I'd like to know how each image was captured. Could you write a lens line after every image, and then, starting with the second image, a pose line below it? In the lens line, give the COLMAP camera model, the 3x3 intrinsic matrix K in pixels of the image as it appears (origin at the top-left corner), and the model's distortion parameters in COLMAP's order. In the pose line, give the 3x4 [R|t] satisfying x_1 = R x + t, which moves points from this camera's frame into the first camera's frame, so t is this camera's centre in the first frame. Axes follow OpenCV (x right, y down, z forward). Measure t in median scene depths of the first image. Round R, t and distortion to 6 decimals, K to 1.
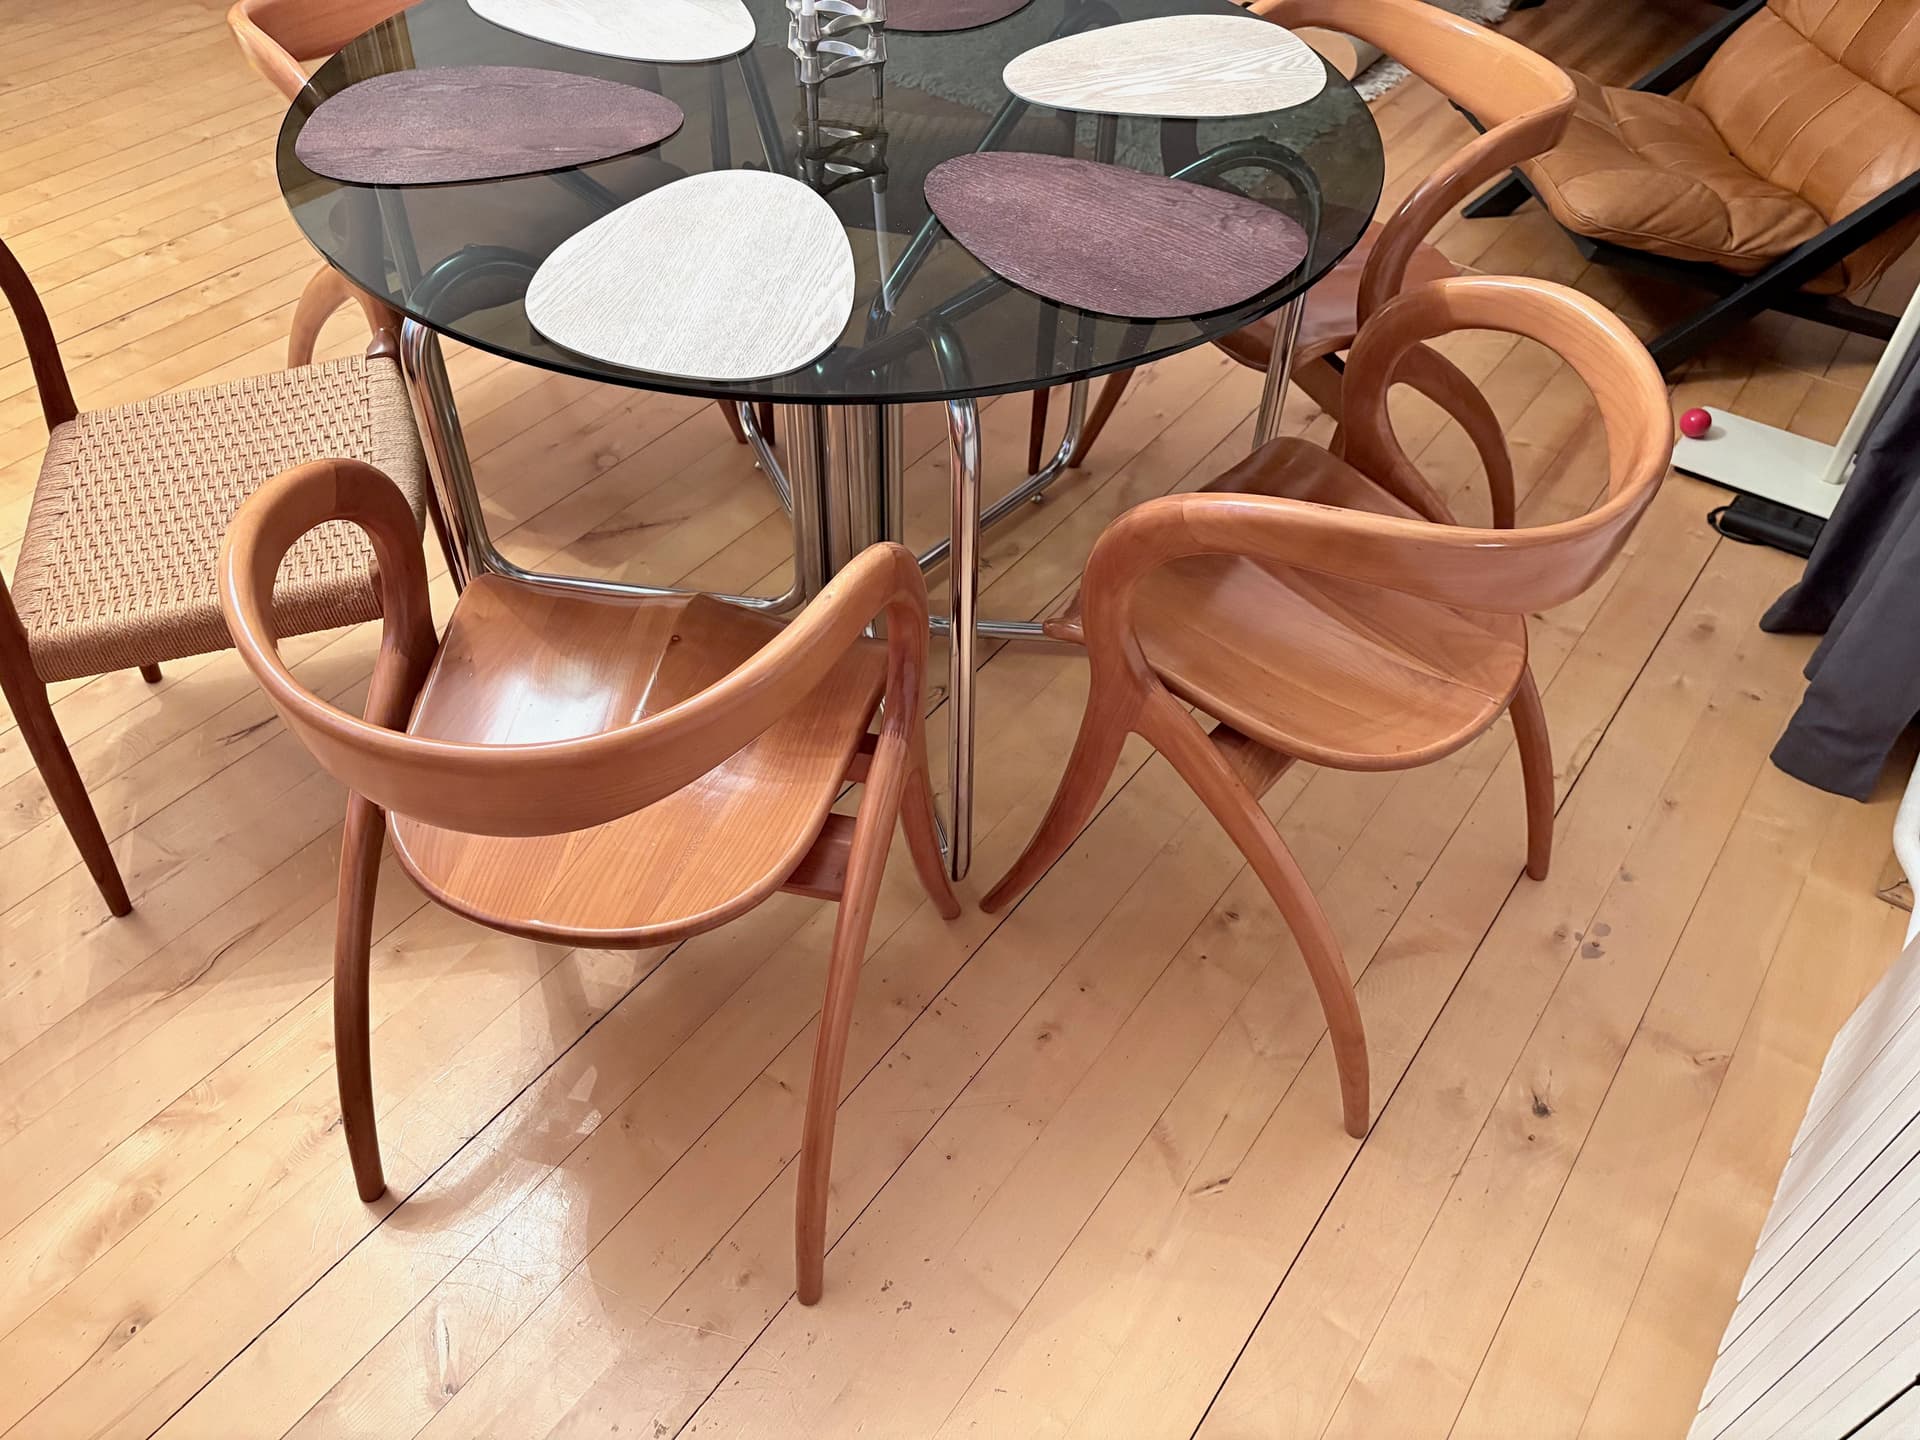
lens RADIAL K [[1464.7, 0, 959.4], [0, 1464.7, 722.1], [0, 0, 1]] dist [0.045798, -0.046136]
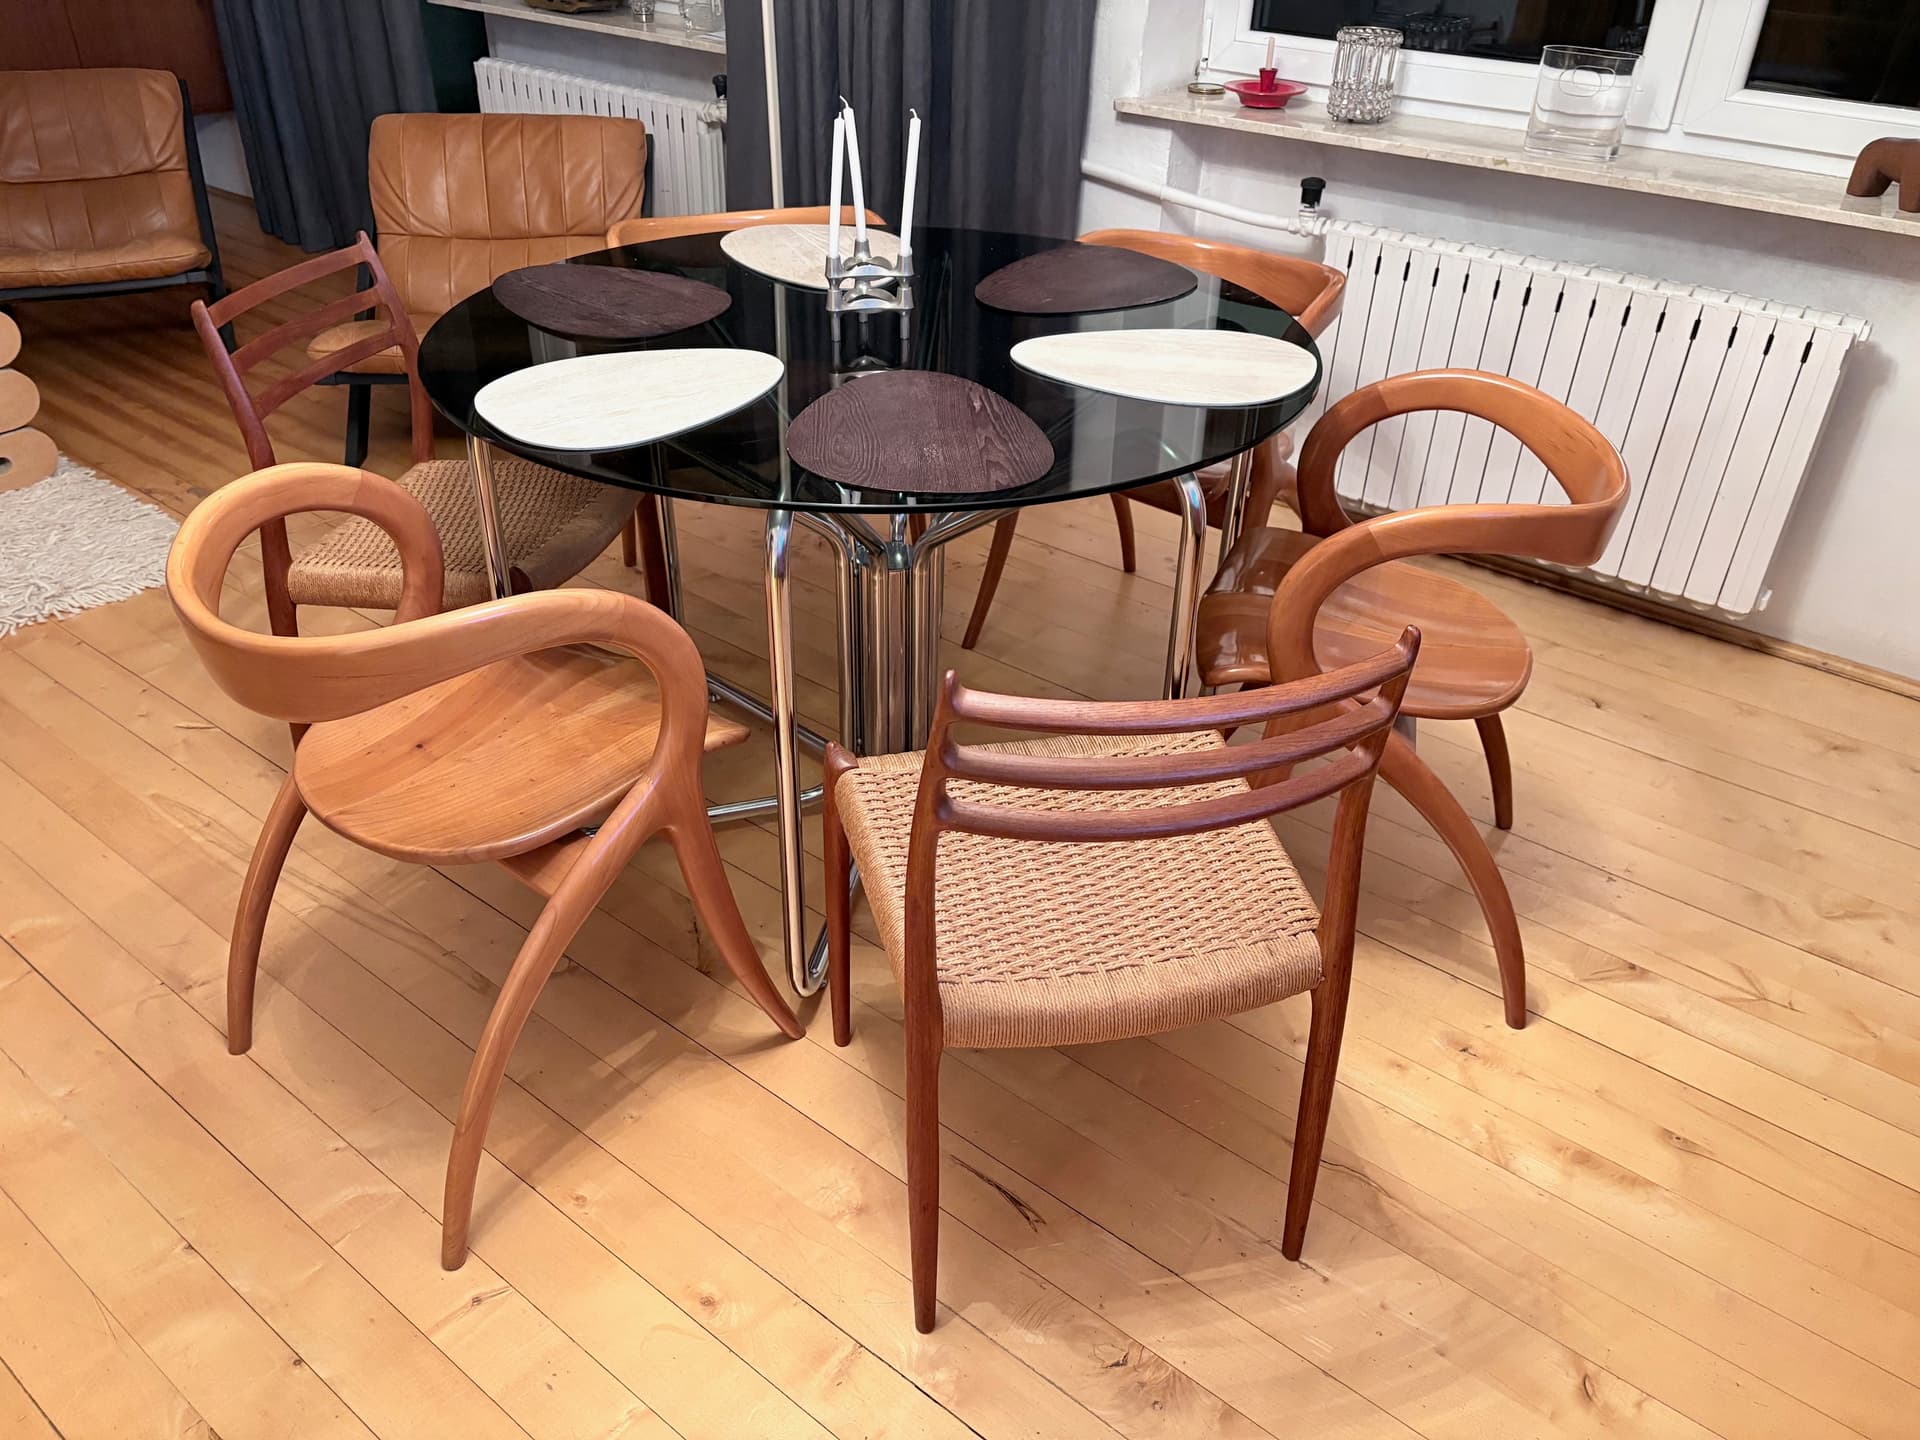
lens RADIAL K [[1464.7, 0, 957.0], [0, 1464.7, 721.8], [0, 0, 1]] dist [0.045798, -0.046136]
pose [[0.052937, -0.558959, 0.827504, -1.263320], [0.694905, 0.615732, 0.371457, -0.620935], [-0.717150, 0.555373, 0.421018, 0.626284]]
